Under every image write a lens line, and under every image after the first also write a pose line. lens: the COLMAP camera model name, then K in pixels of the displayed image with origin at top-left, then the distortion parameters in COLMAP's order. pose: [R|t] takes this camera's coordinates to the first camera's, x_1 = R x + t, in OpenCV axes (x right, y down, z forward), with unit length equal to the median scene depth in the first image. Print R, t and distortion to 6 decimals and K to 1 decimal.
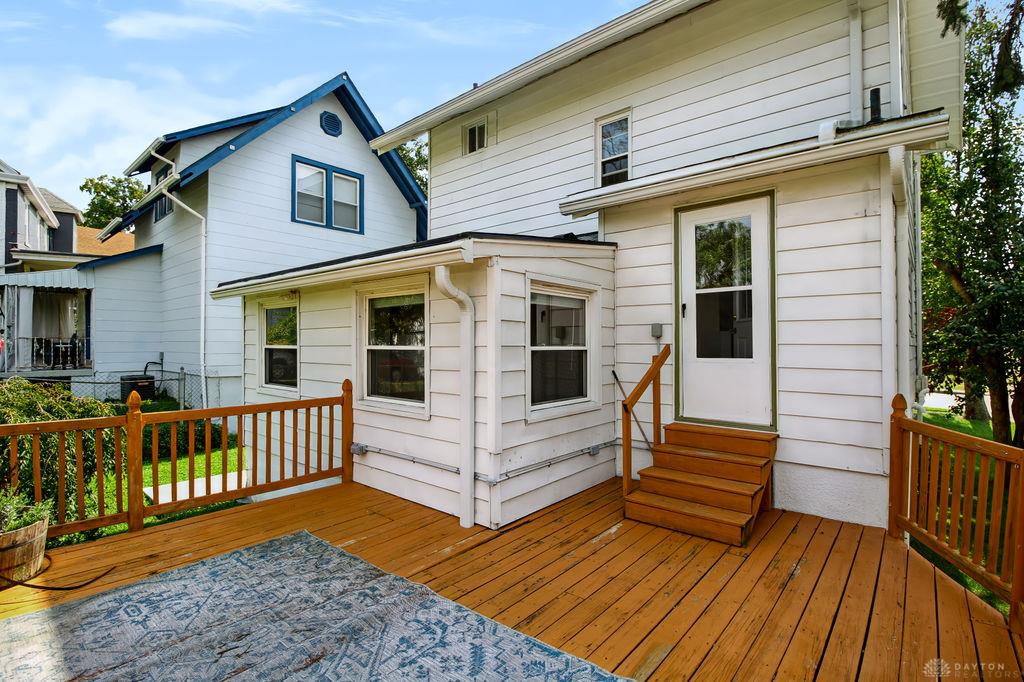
lens RADIAL K [[482.0, 0, 526.5], [0, 482.0, 326.5], [0, 0, 1]] dist [-0.013938, -0.001275]
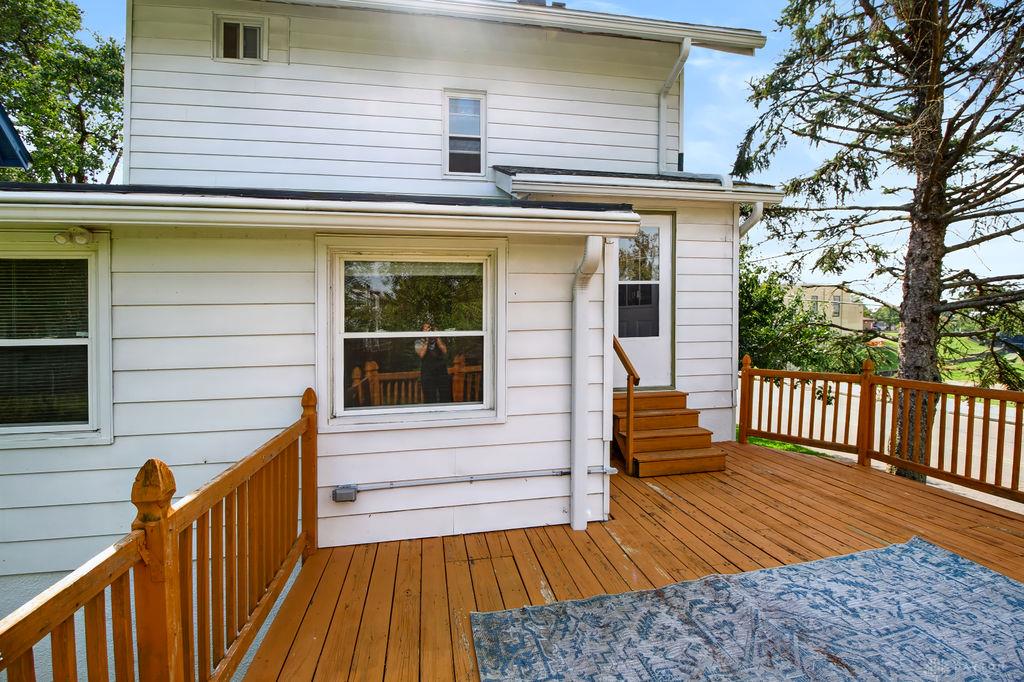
lens RADIAL K [[482.0, 0, 526.5], [0, 482.0, 326.5], [0, 0, 1]] dist [-0.013938, -0.001275]
pose [[0.626986, -0.008376, 0.778986, -0.913157], [-0.010814, 0.999752, 0.019453, 0.020084], [-0.778956, -0.020621, 0.626740, 0.534234]]
